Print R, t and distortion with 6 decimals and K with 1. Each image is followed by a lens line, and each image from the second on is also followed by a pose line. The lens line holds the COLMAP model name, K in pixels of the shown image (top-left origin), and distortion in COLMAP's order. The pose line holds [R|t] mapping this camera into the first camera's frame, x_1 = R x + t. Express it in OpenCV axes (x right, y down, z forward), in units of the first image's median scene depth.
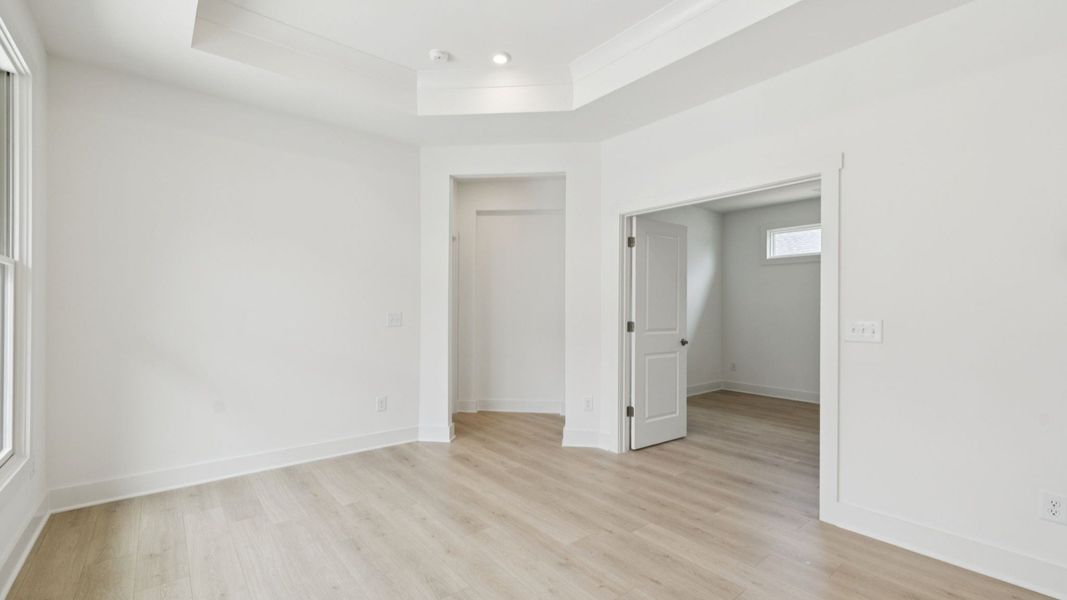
lens RADIAL K [[451.6, 0, 528.4], [0, 451.6, 306.3], [0, 0, 1]] dist [0.002609, -0.000613]
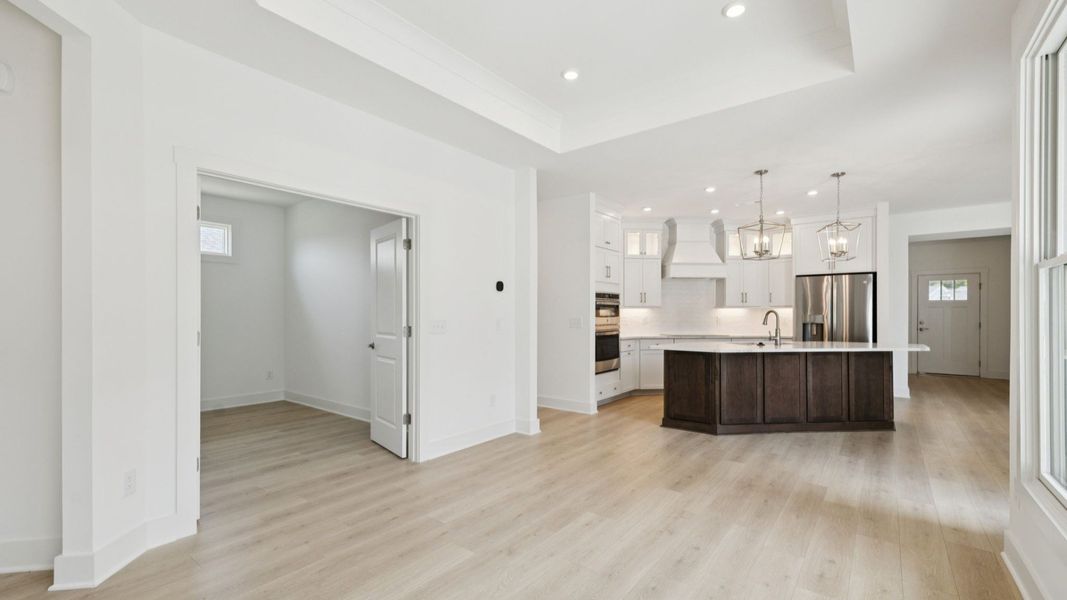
lens RADIAL K [[451.6, 0, 525.2], [0, 451.6, 312.2], [0, 0, 1]] dist [0.002609, -0.000613]
pose [[-0.208762, -0.003697, 0.977960, -0.624852], [-0.004156, 0.999987, 0.002893, 0.000456], [-0.977958, -0.003460, -0.208774, 0.767537]]
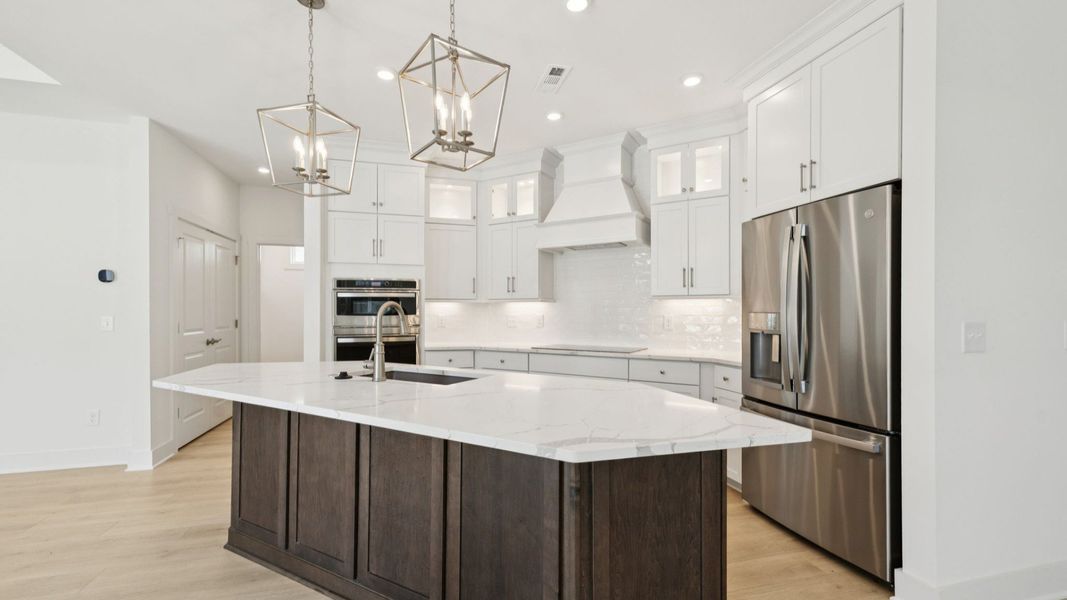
lens RADIAL K [[451.6, 0, 534.1], [0, 451.6, 307.8], [0, 0, 1]] dist [0.002609, -0.000613]
pose [[0.404643, -0.000728, 0.914474, 0.135265], [0.001335, 0.999999, 0.000206, 0.004131], [-0.914474, 0.001137, 0.404644, -0.791895]]
